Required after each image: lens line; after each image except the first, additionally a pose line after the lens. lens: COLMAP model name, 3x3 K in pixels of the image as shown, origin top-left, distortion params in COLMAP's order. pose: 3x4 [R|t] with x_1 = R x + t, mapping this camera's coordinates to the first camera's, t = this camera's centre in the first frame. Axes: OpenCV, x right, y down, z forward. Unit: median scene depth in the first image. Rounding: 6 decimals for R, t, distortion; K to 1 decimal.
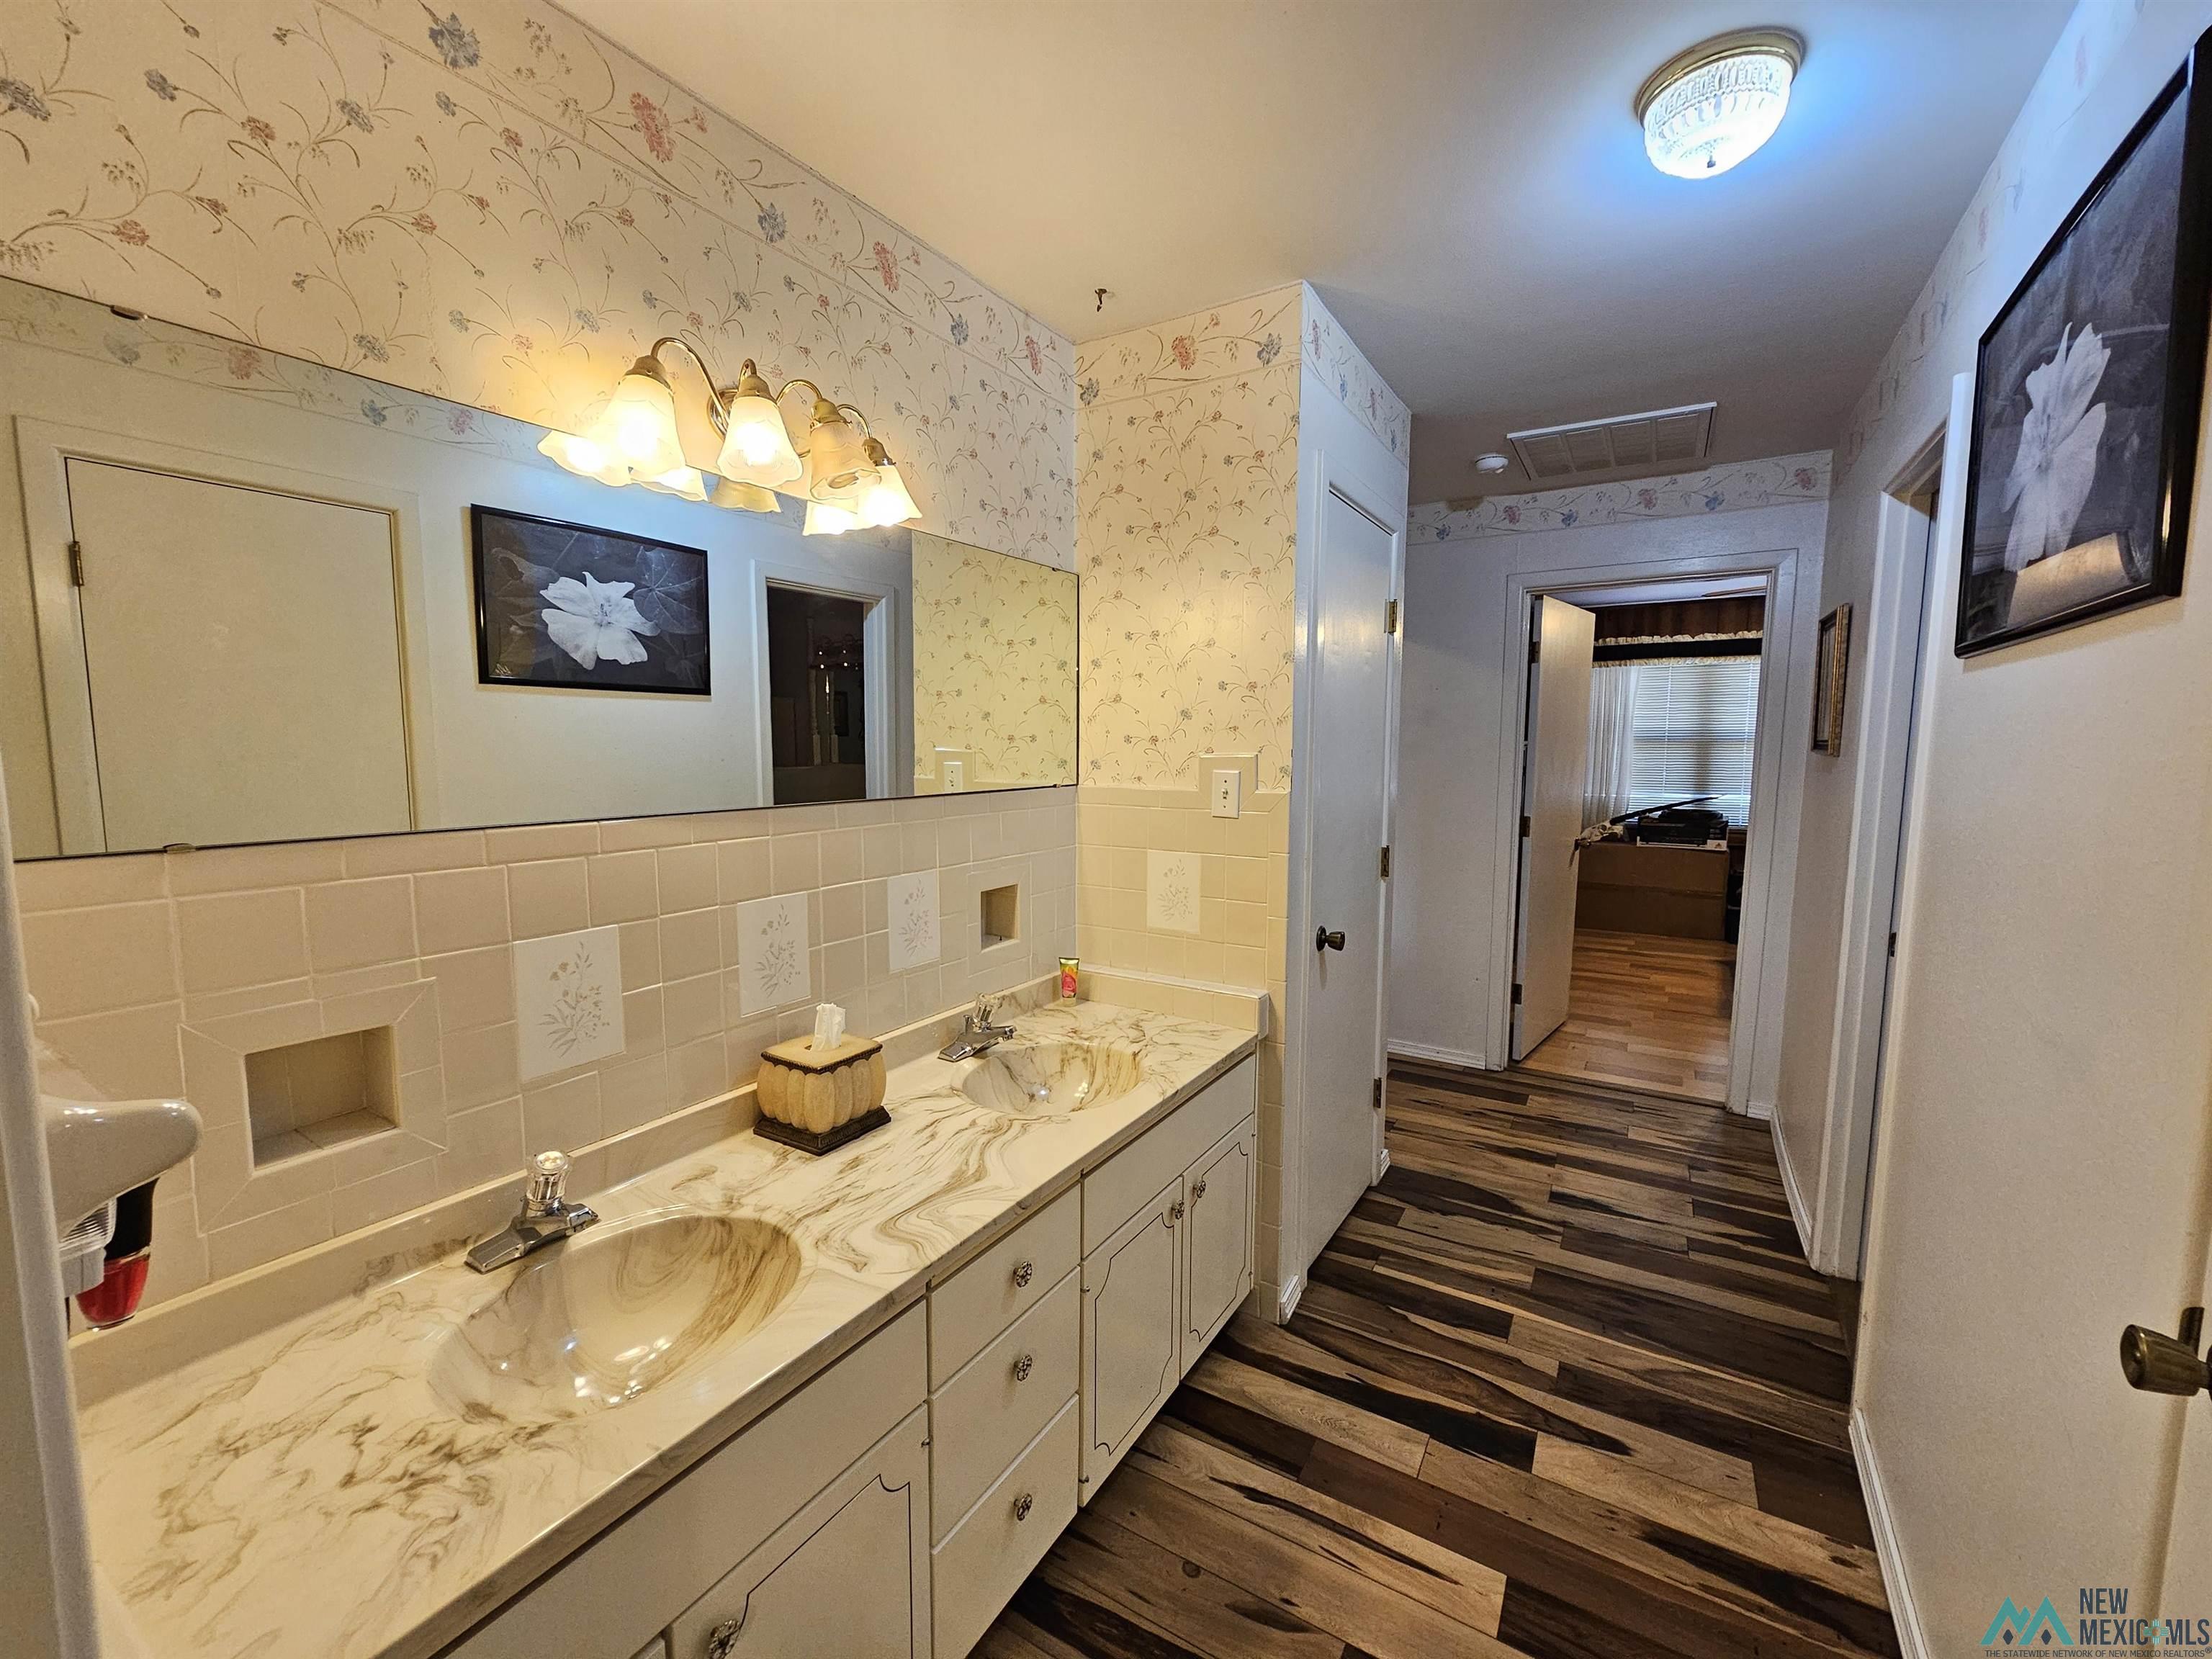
lens RADIAL K [[904.8, 0, 1100.9], [0, 904.8, 828.4], [0, 0, 1]] dist [-0.004316, 0.001293]
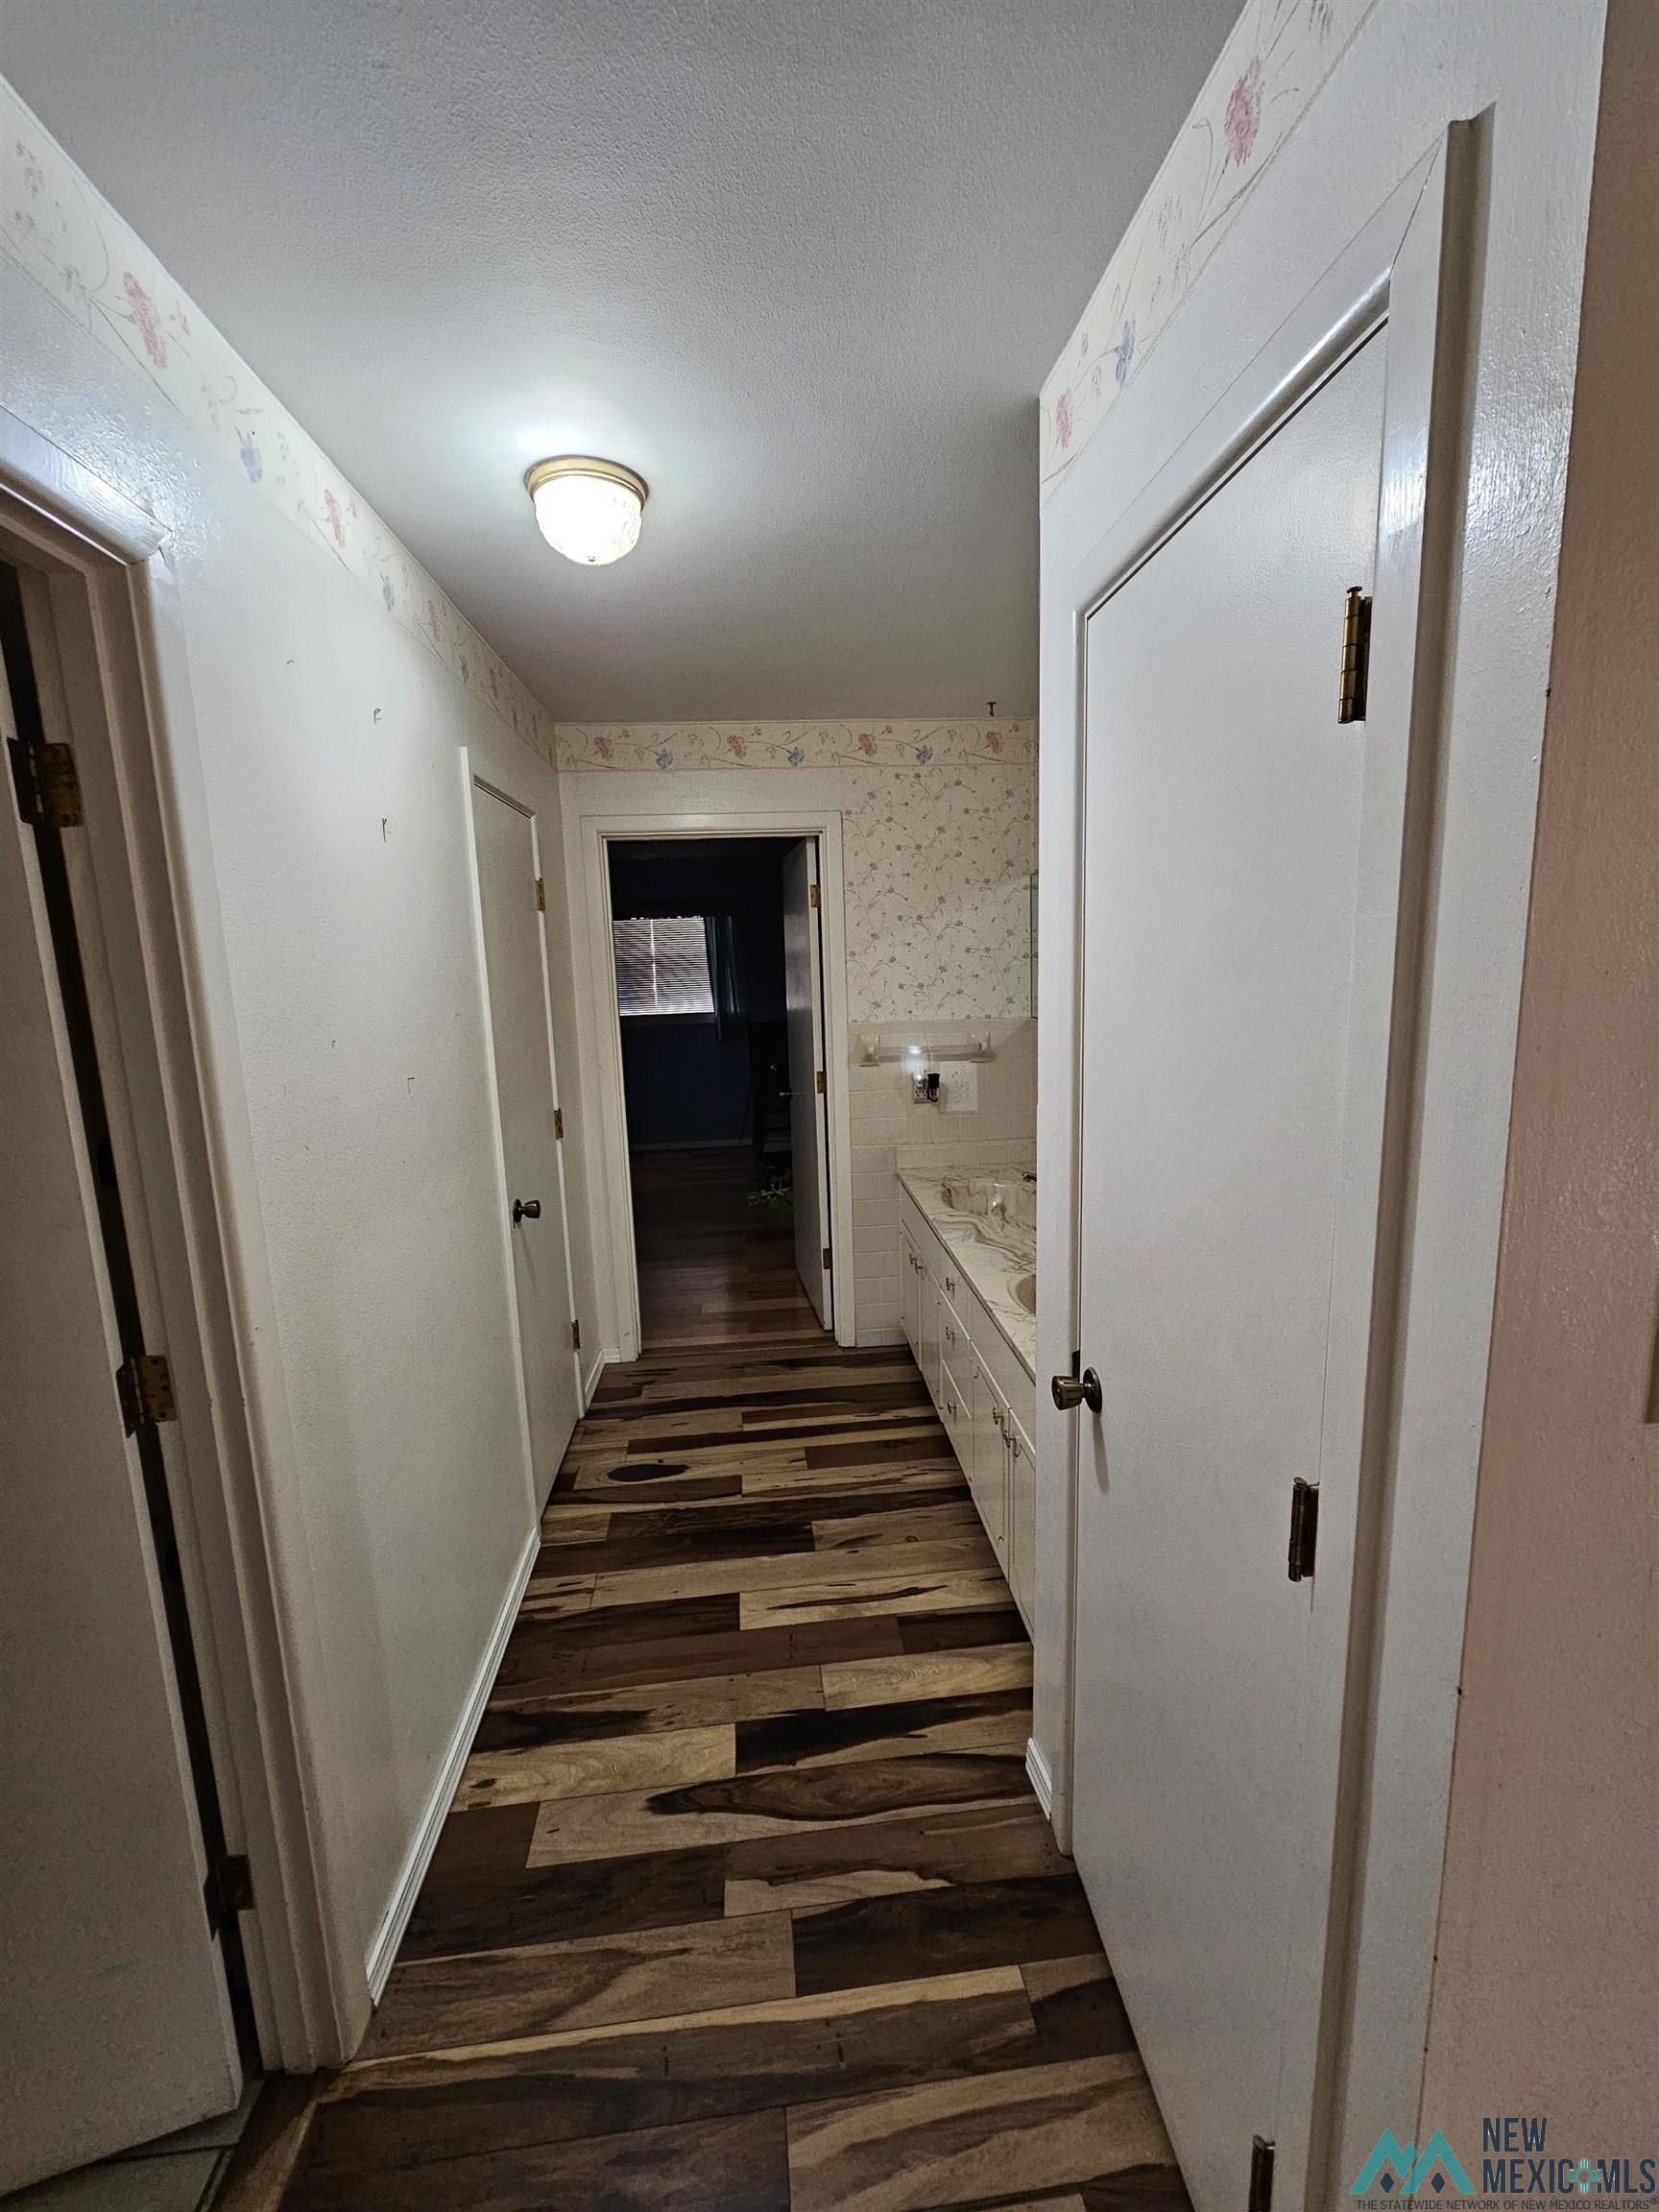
lens RADIAL K [[904.8, 0, 831.8], [0, 904.8, 1097.5], [0, 0, 1]] dist [-0.004316, 0.001293]
pose [[-0.793906, 0.126129, -0.594814, 0.900047], [-0.030786, 0.968656, 0.246491, -0.266836], [0.607260, 0.214003, -0.765139, 1.673889]]
